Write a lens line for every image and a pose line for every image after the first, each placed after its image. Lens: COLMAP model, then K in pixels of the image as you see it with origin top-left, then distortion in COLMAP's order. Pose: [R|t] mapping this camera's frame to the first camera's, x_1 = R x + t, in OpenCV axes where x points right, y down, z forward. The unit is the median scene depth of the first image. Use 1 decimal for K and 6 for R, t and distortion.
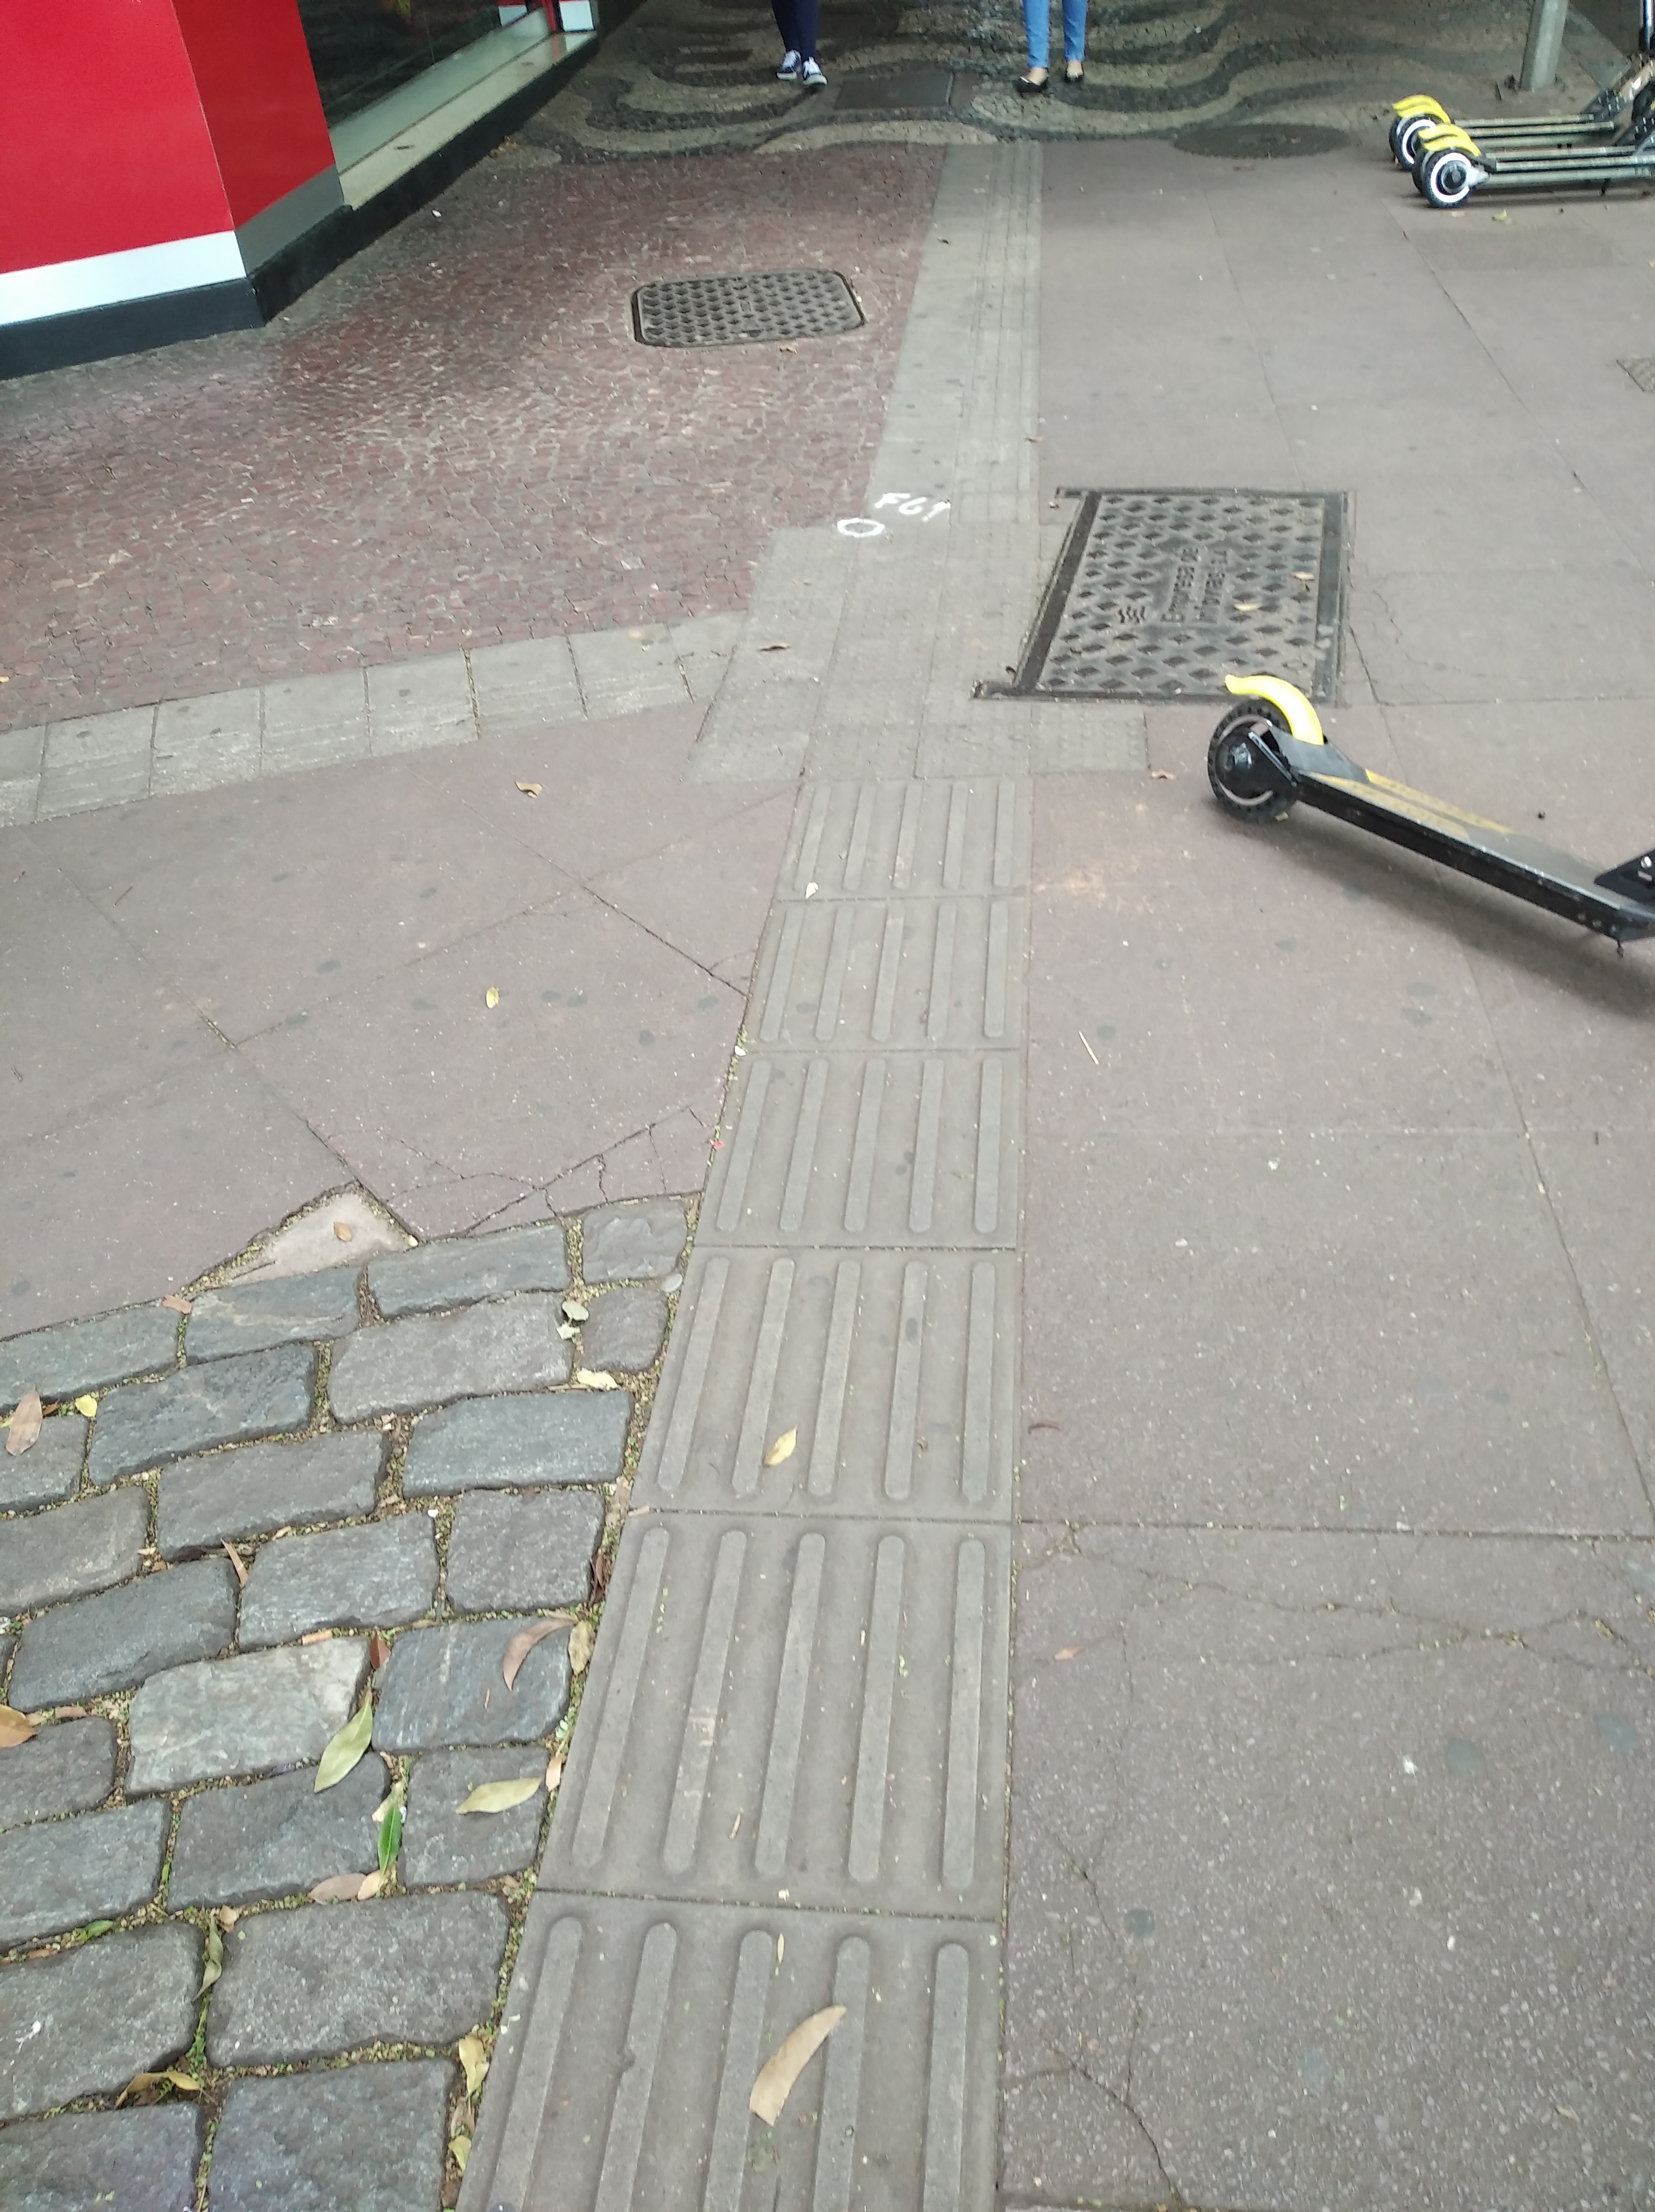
lens RADIAL K [[1686.5, 0, 827.5], [0, 1686.5, 1106.0], [0, 0, 1]] dist [0.025453, -0.031546]
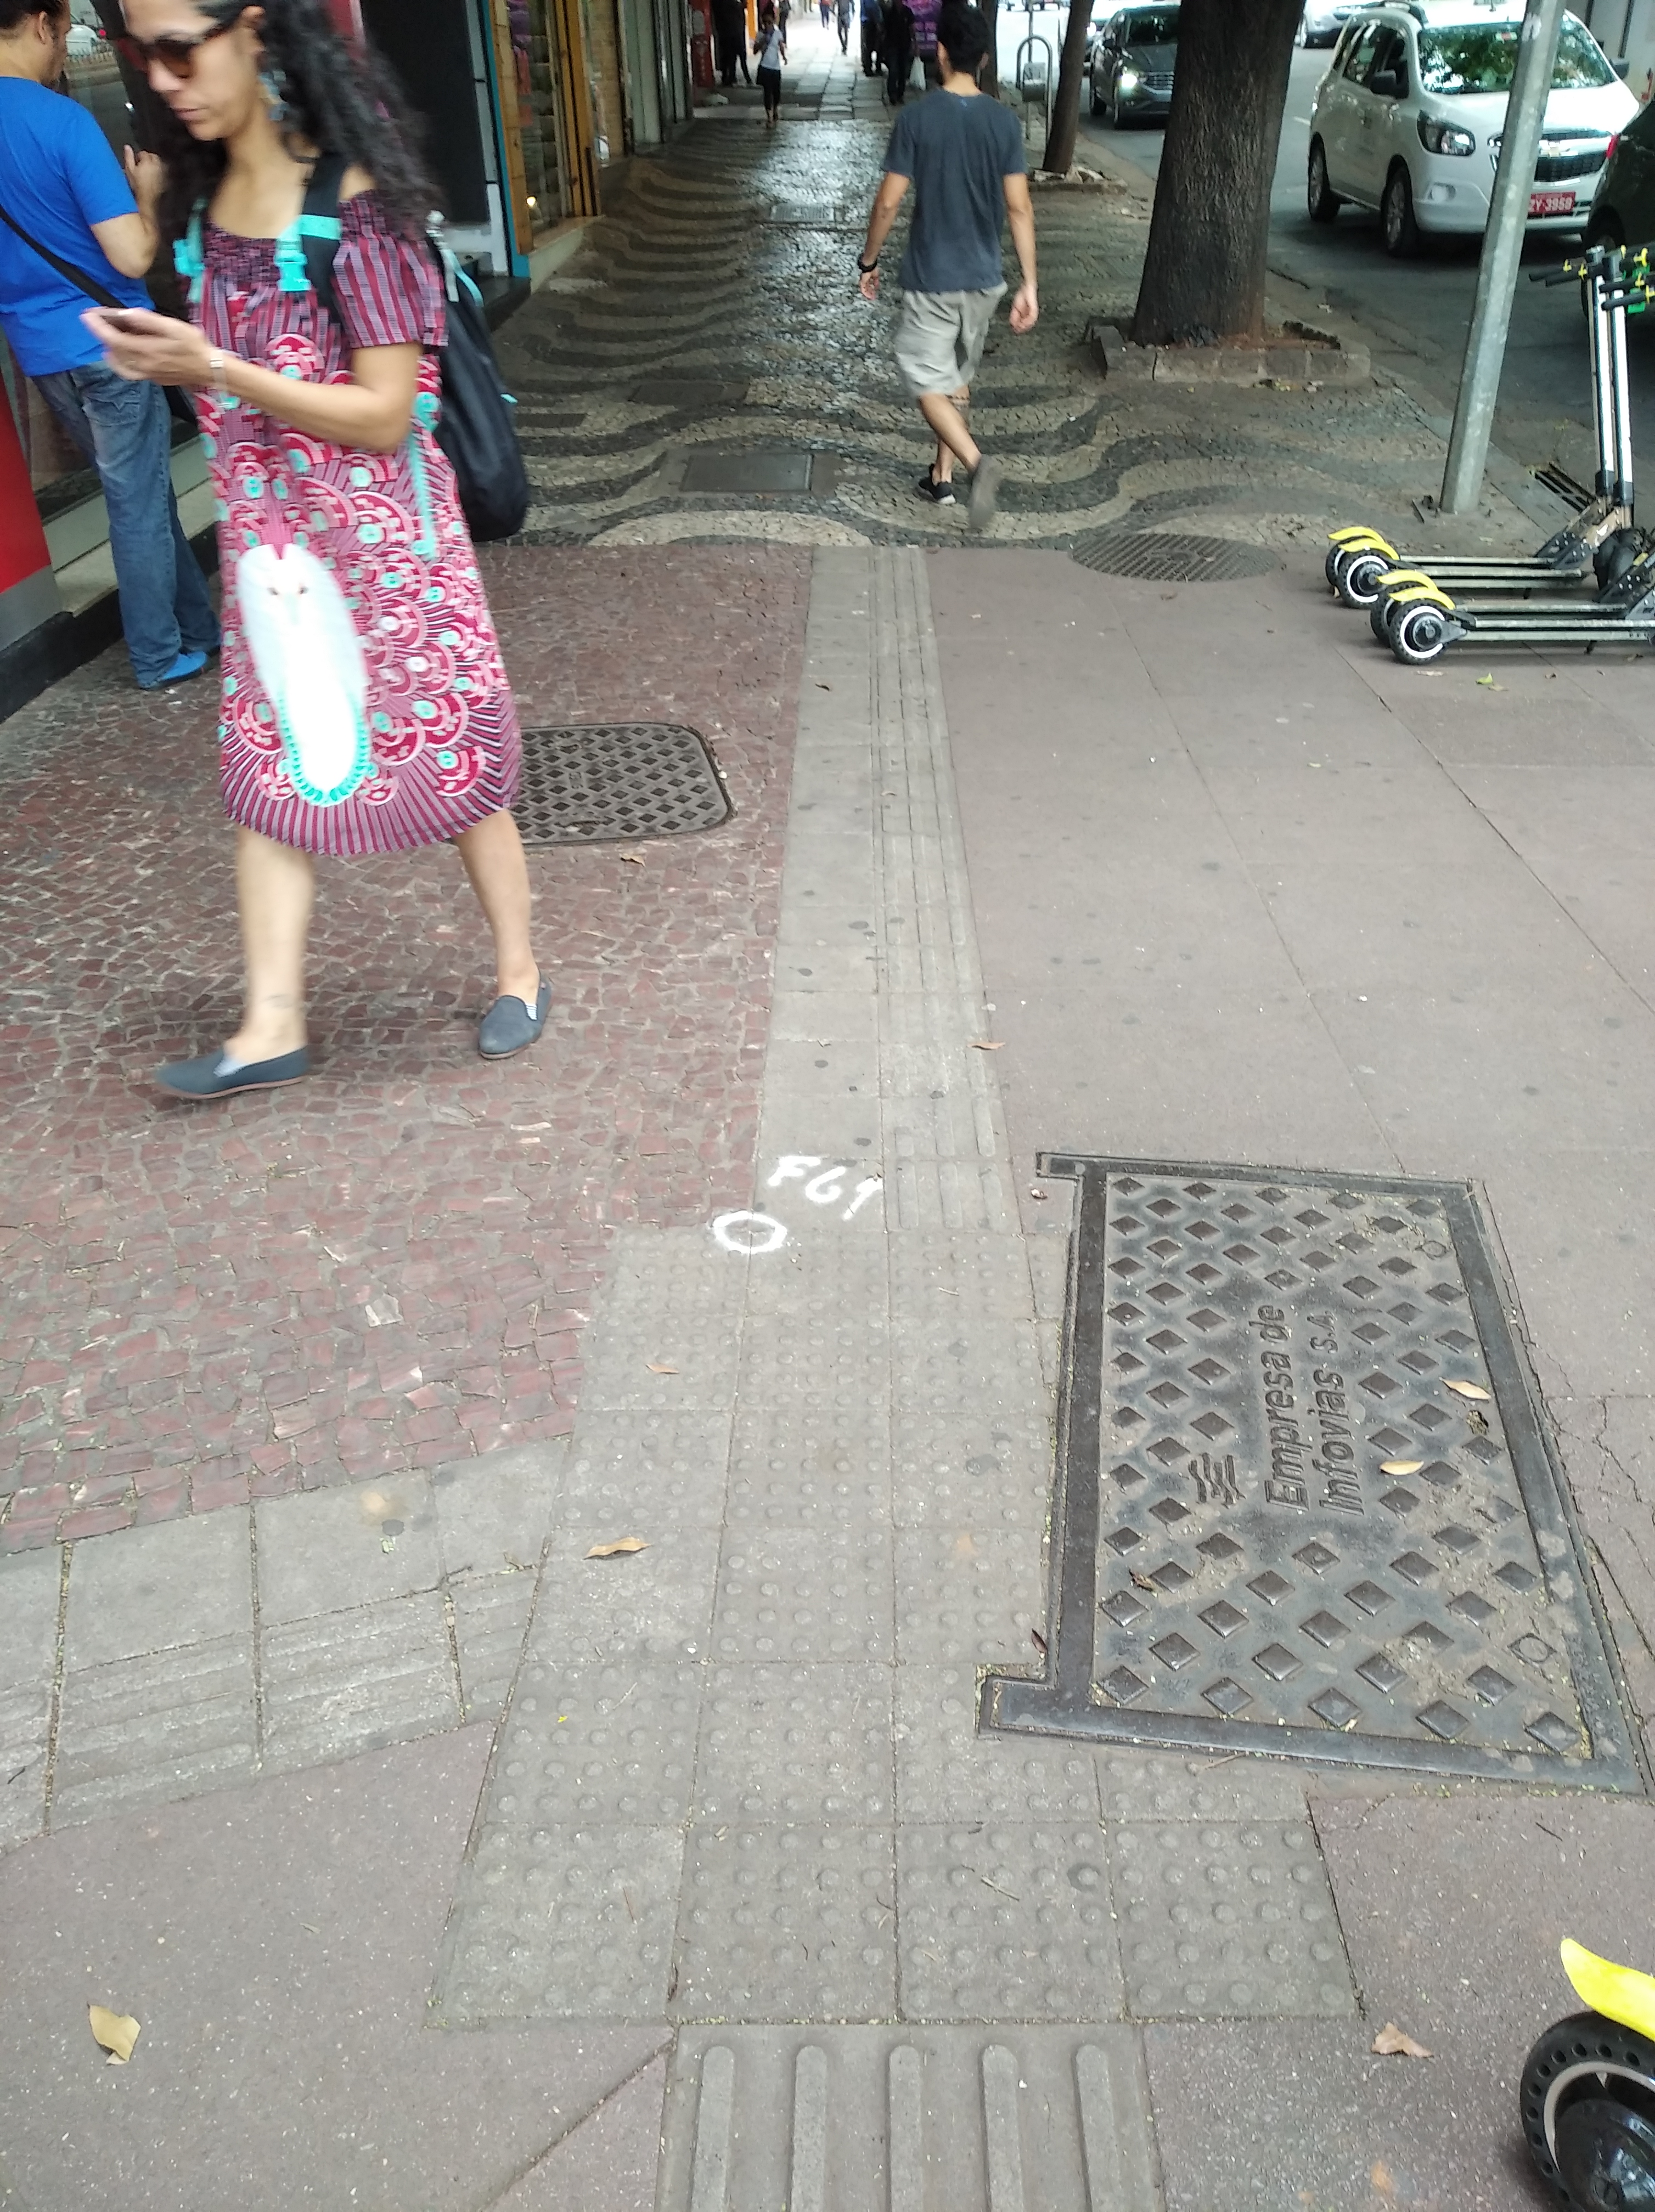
lens RADIAL K [[1699.9, 0, 827.5], [0, 1699.9, 1106.0], [0, 0, 1]] dist [0.075819, -0.158239]
pose [[0.994987, 0.003587, 0.099941, -0.013800], [0.011454, 0.988692, -0.149524, -0.249536], [-0.099347, 0.149919, 0.983694, 0.296350]]
